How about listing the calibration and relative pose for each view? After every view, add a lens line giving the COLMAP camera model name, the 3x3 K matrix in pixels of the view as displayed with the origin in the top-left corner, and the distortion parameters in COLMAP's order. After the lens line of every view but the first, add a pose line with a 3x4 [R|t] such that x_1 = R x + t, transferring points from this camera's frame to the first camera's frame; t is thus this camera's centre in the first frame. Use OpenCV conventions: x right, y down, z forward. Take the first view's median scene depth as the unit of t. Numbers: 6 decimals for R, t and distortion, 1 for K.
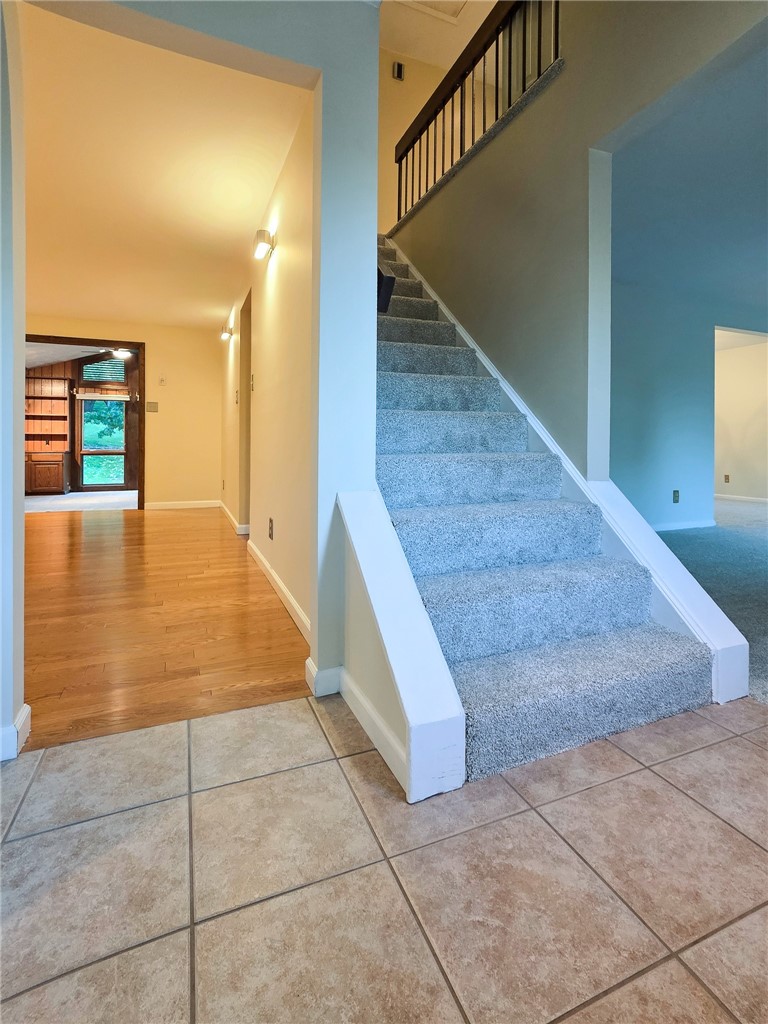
lens RADIAL K [[482.2, 0, 382.4], [0, 482.2, 513.4], [0, 0, 1]] dist [-0.000476, 0.000545]
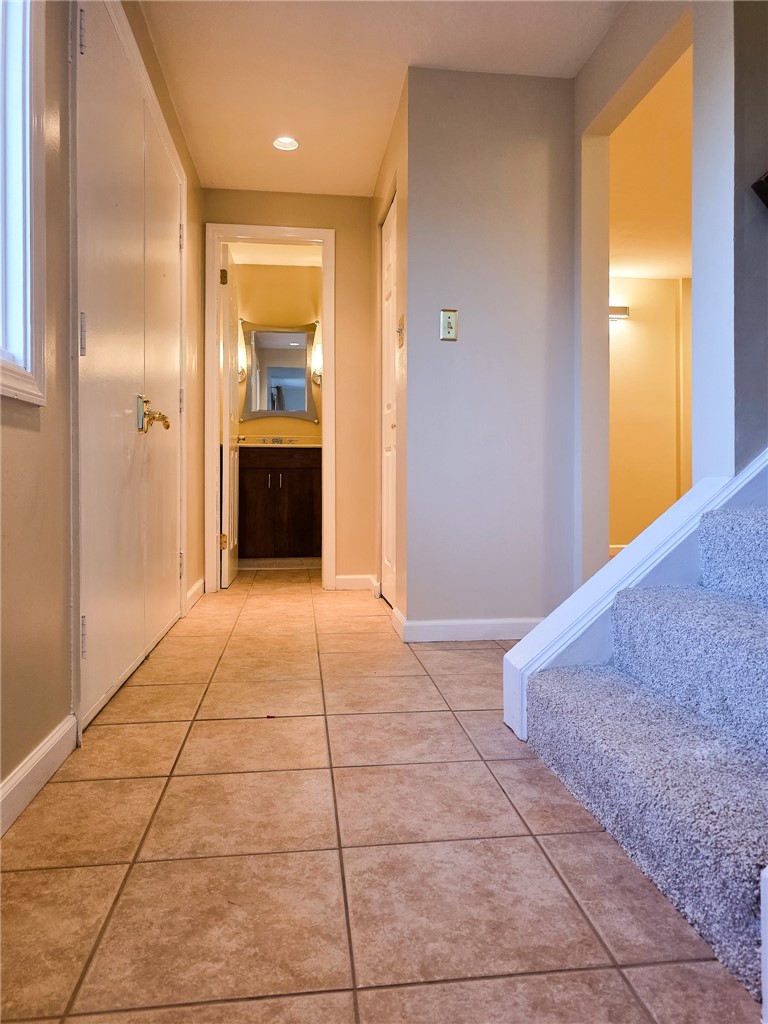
lens RADIAL K [[694.4, 0, 383.1], [0, 694.4, 509.6], [0, 0, 1]] dist [0.003133, 0.001757]
pose [[-0.253921, 0.059546, -0.965390, 1.694313], [-0.114473, 0.989238, 0.091126, -0.012442], [0.960427, 0.133649, -0.244372, 1.060878]]
